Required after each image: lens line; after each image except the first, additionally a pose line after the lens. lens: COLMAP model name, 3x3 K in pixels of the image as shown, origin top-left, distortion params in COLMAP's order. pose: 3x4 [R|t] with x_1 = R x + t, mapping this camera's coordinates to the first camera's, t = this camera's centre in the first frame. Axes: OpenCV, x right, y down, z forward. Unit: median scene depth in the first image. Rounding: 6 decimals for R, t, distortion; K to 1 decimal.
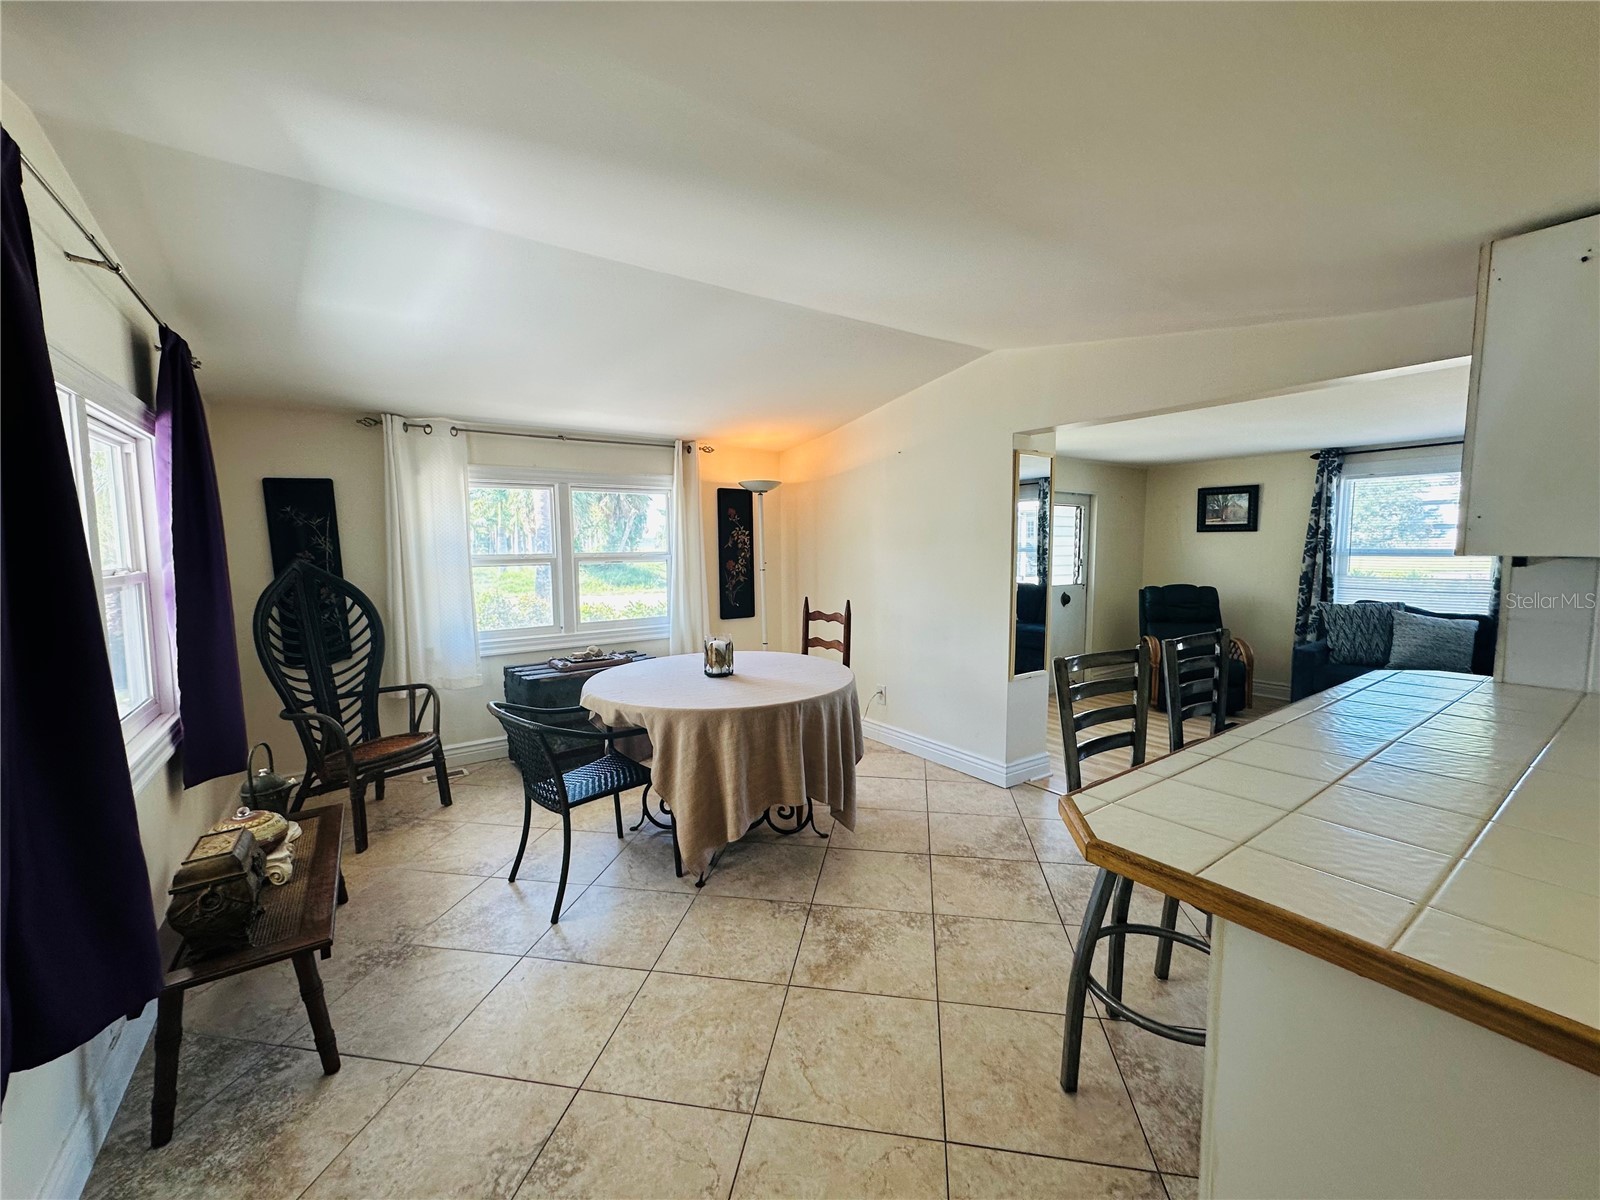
lens RADIAL K [[639.3, 0, 800.3], [0, 639.3, 600.5], [0, 0, 1]] dist [-0.003026, 0.000484]
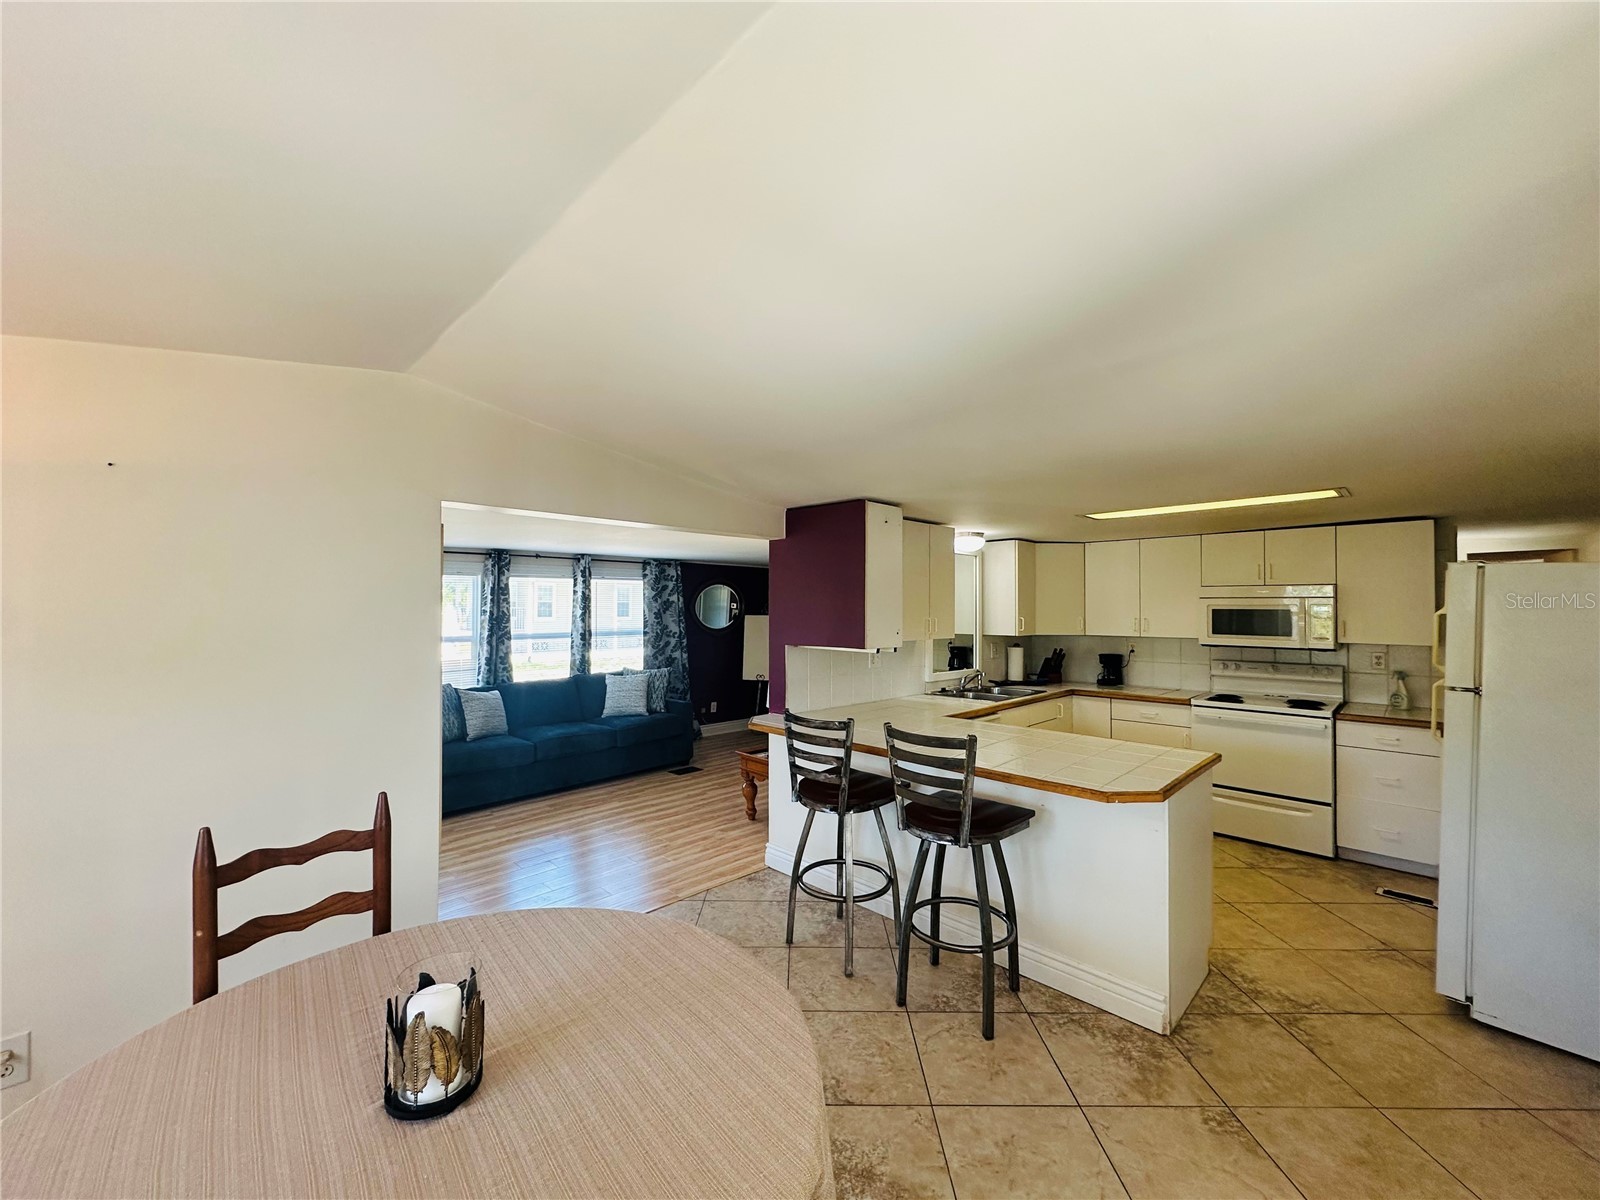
lens RADIAL K [[639.3, 0, 799.6], [0, 639.3, 596.6], [0, 0, 1]] dist [-0.003026, 0.000484]
pose [[-0.171677, 0.028715, 0.984735, -0.424119], [0.089739, 0.995875, -0.013395, -0.105417], [-0.981058, 0.086069, -0.173545, 0.711653]]
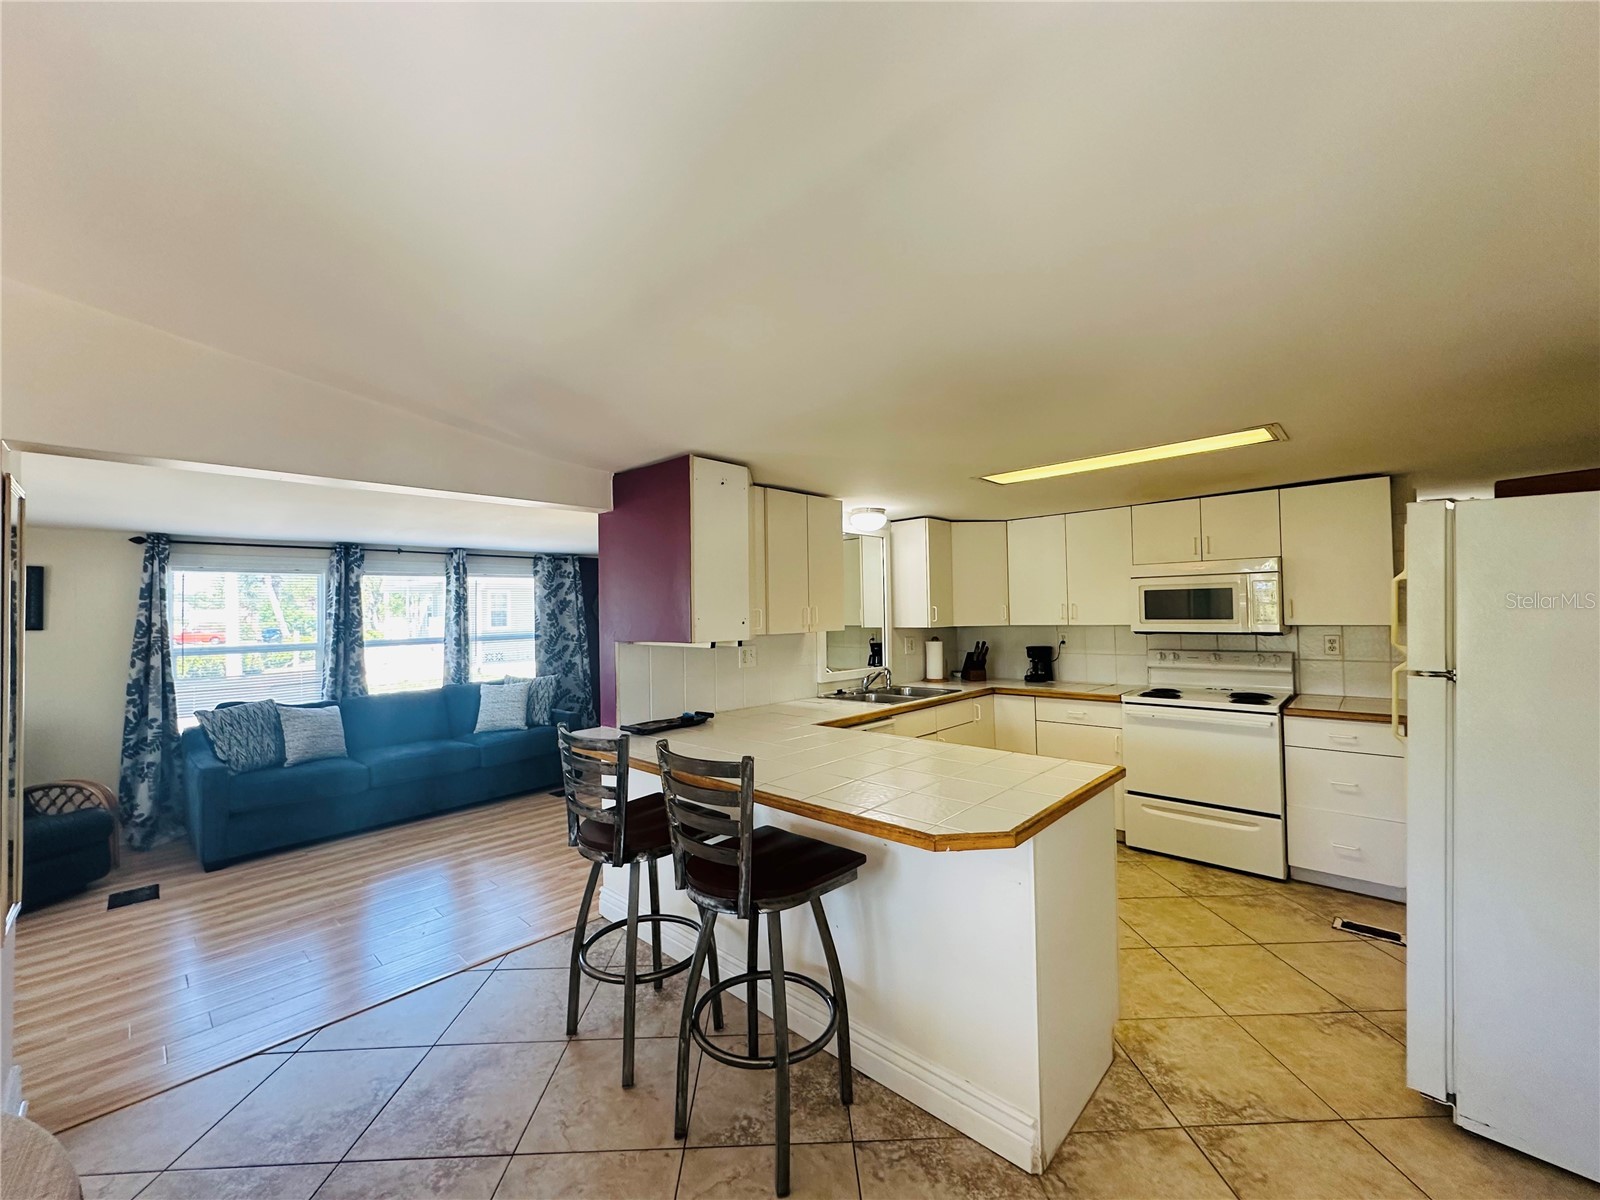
lens RADIAL K [[639.3, 0, 798.9], [0, 639.3, 596.3], [0, 0, 1]] dist [-0.003026, 0.000484]
pose [[-0.201226, 0.040175, 0.978721, -0.266715], [0.111547, 0.993599, -0.017851, -0.059925], [-0.973173, 0.105582, -0.204420, 0.488348]]
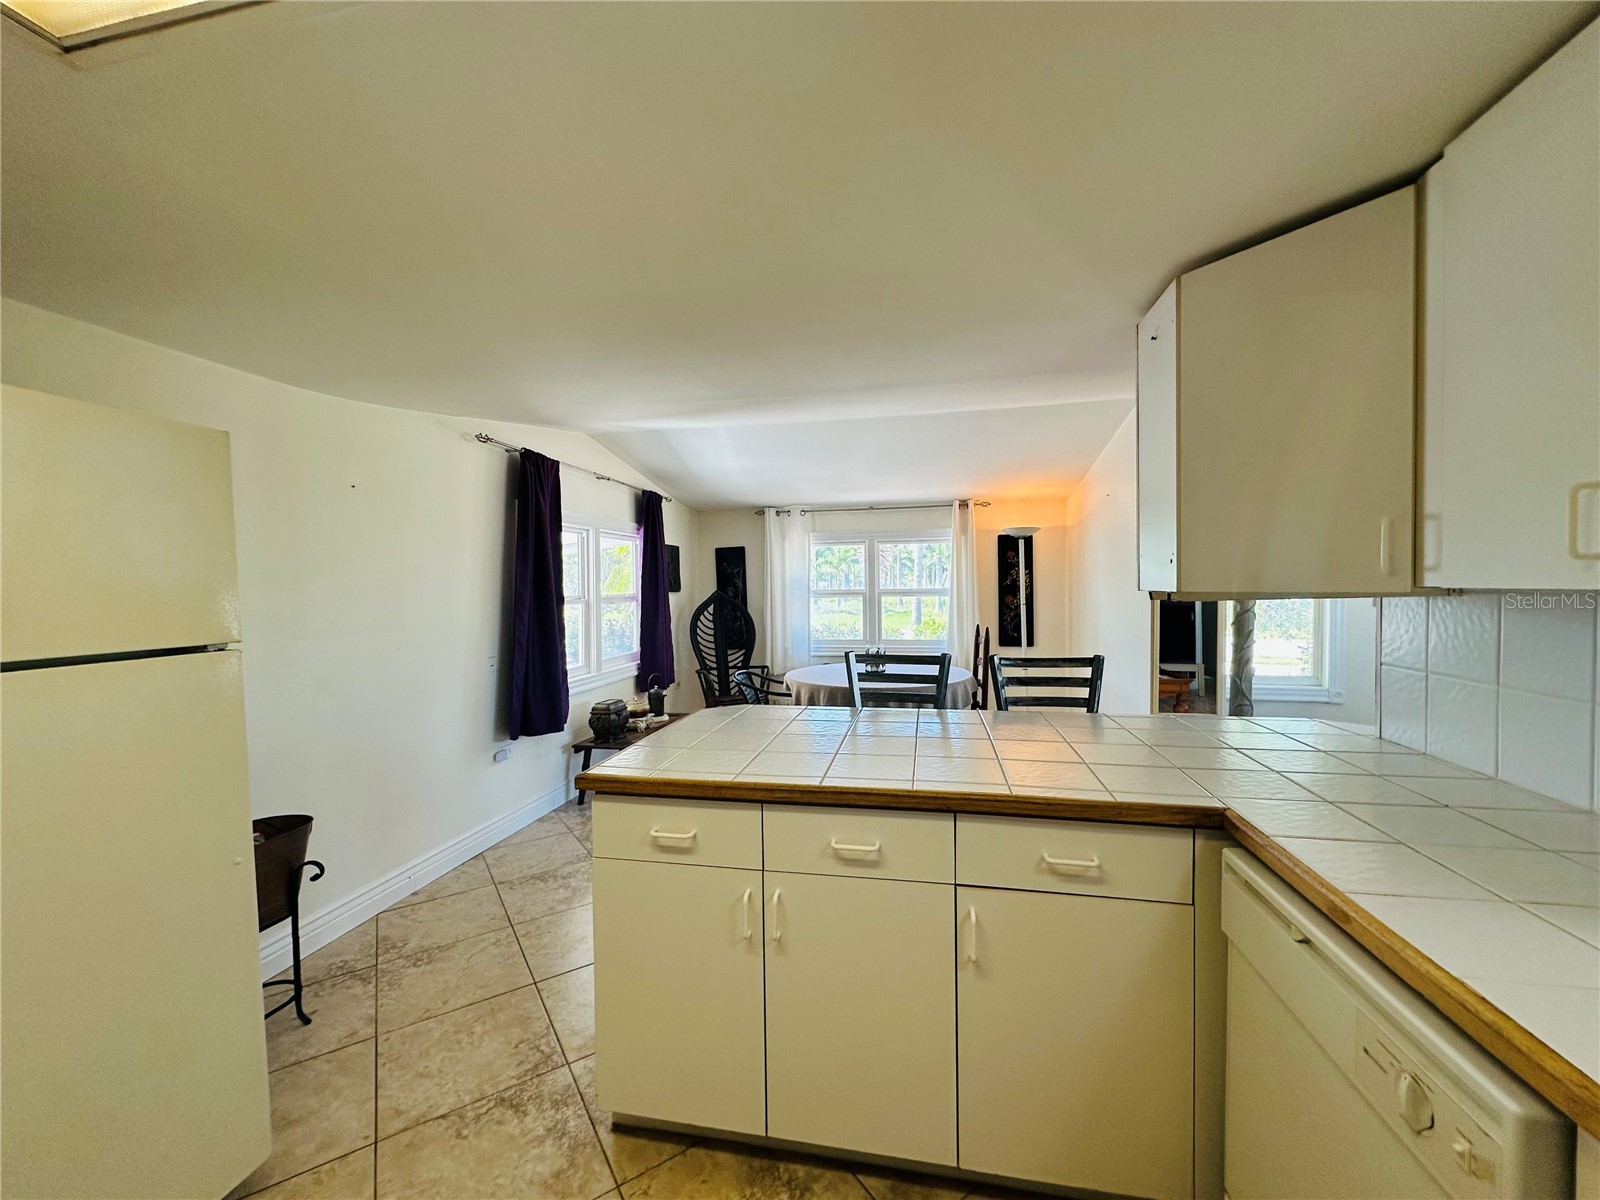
lens RADIAL K [[639.3, 0, 798.1], [0, 639.3, 598.1], [0, 0, 1]] dist [-0.003026, 0.000484]
pose [[0.686605, 0.014300, -0.726890, 0.668424], [-0.059569, 0.997551, -0.036642, 0.009550], [0.724586, 0.068458, 0.685775, -0.103027]]
